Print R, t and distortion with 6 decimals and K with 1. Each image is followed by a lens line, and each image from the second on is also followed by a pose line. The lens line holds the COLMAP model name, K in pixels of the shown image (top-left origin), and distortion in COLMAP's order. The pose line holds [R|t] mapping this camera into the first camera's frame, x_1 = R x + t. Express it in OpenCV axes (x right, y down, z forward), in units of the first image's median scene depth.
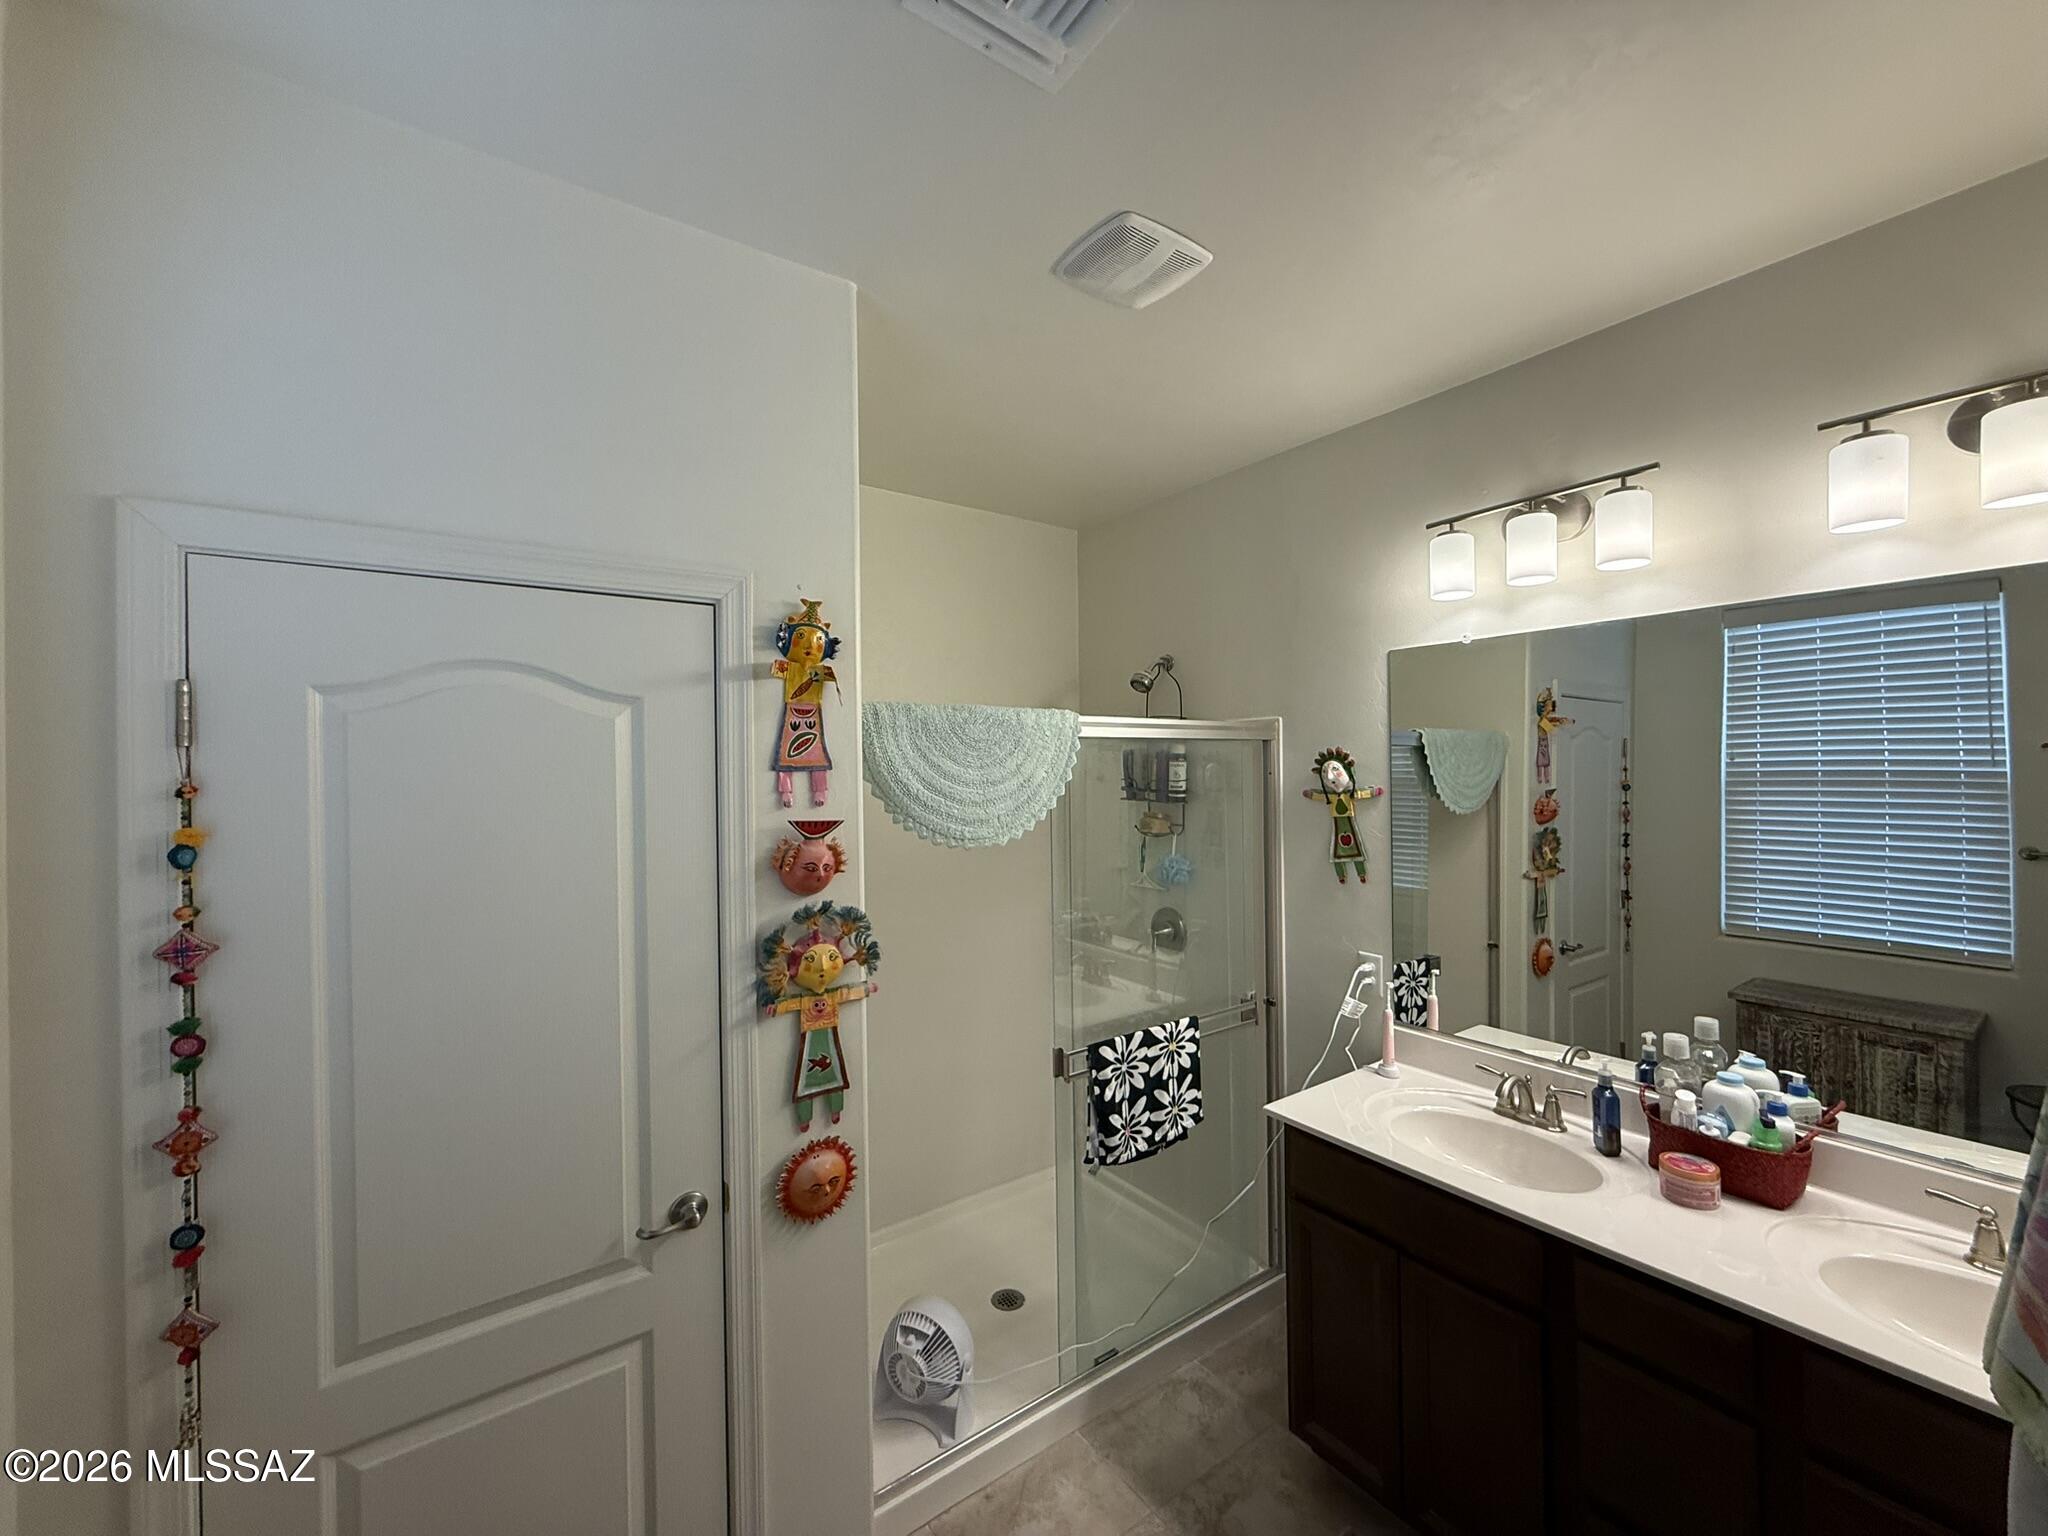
lens RADIAL K [[813.8, 0, 1025.9], [0, 813.8, 769.8], [0, 0, 1]] dist [-0.001767, 0.000946]
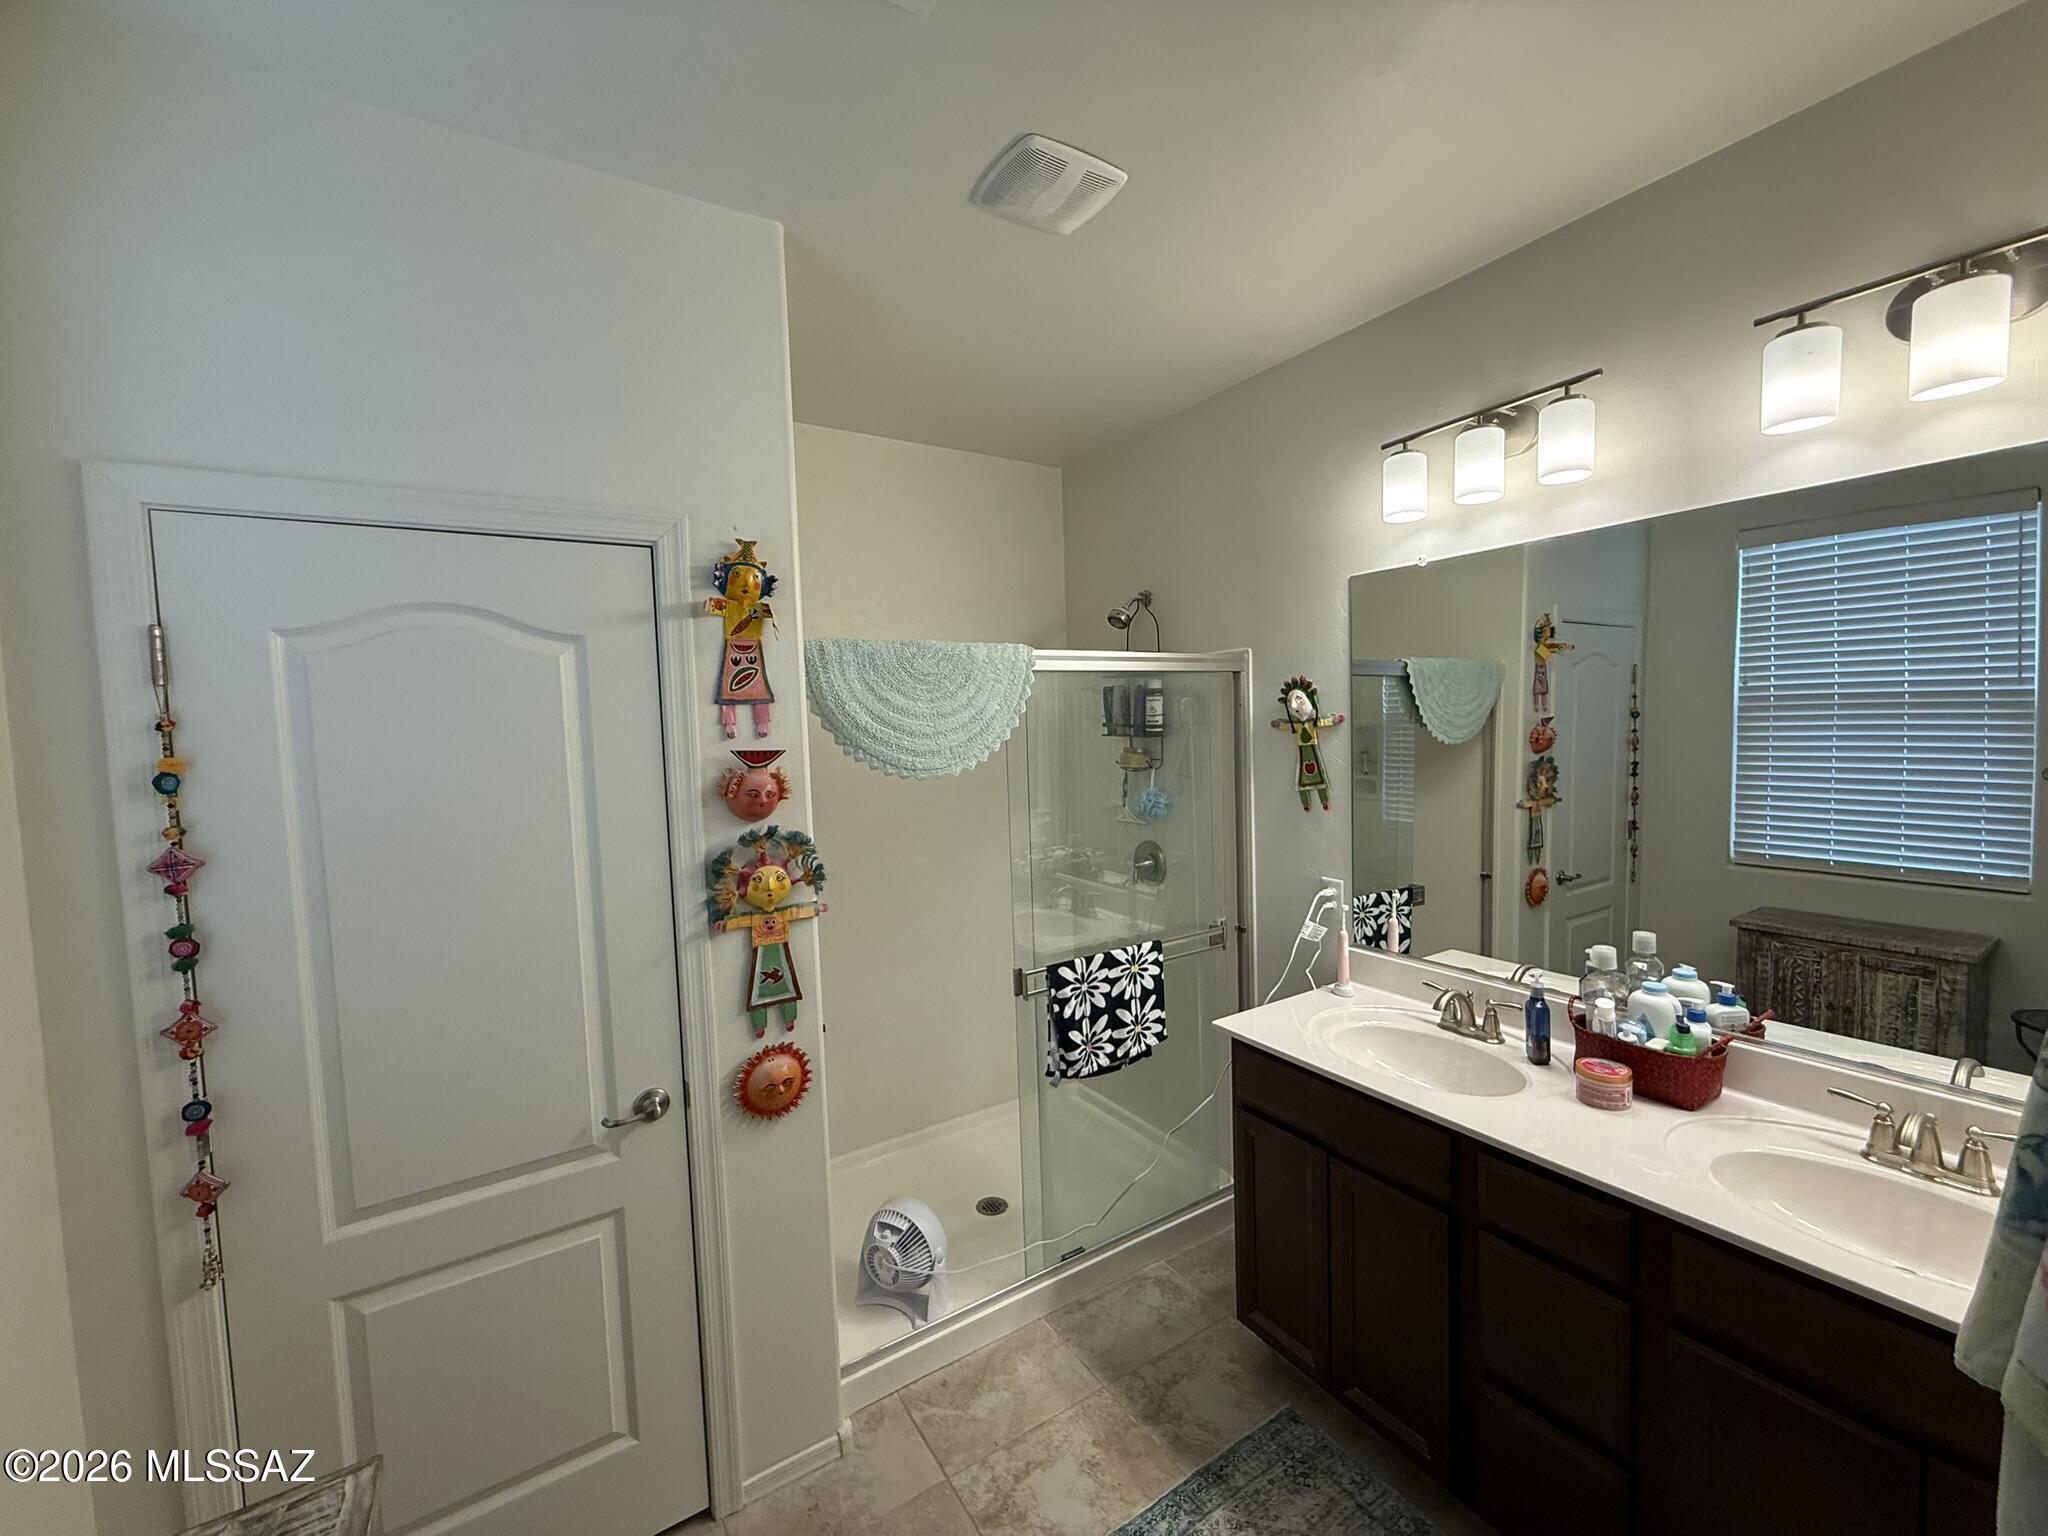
lens RADIAL K [[813.8, 0, 1024.2], [0, 813.8, 769.3], [0, 0, 1]] dist [-0.001767, 0.000946]
pose [[0.998333, -0.017728, -0.054935, 0.128254], [0.020970, 0.998037, 0.059014, 0.027906], [0.053781, -0.060067, 0.996744, -0.035412]]
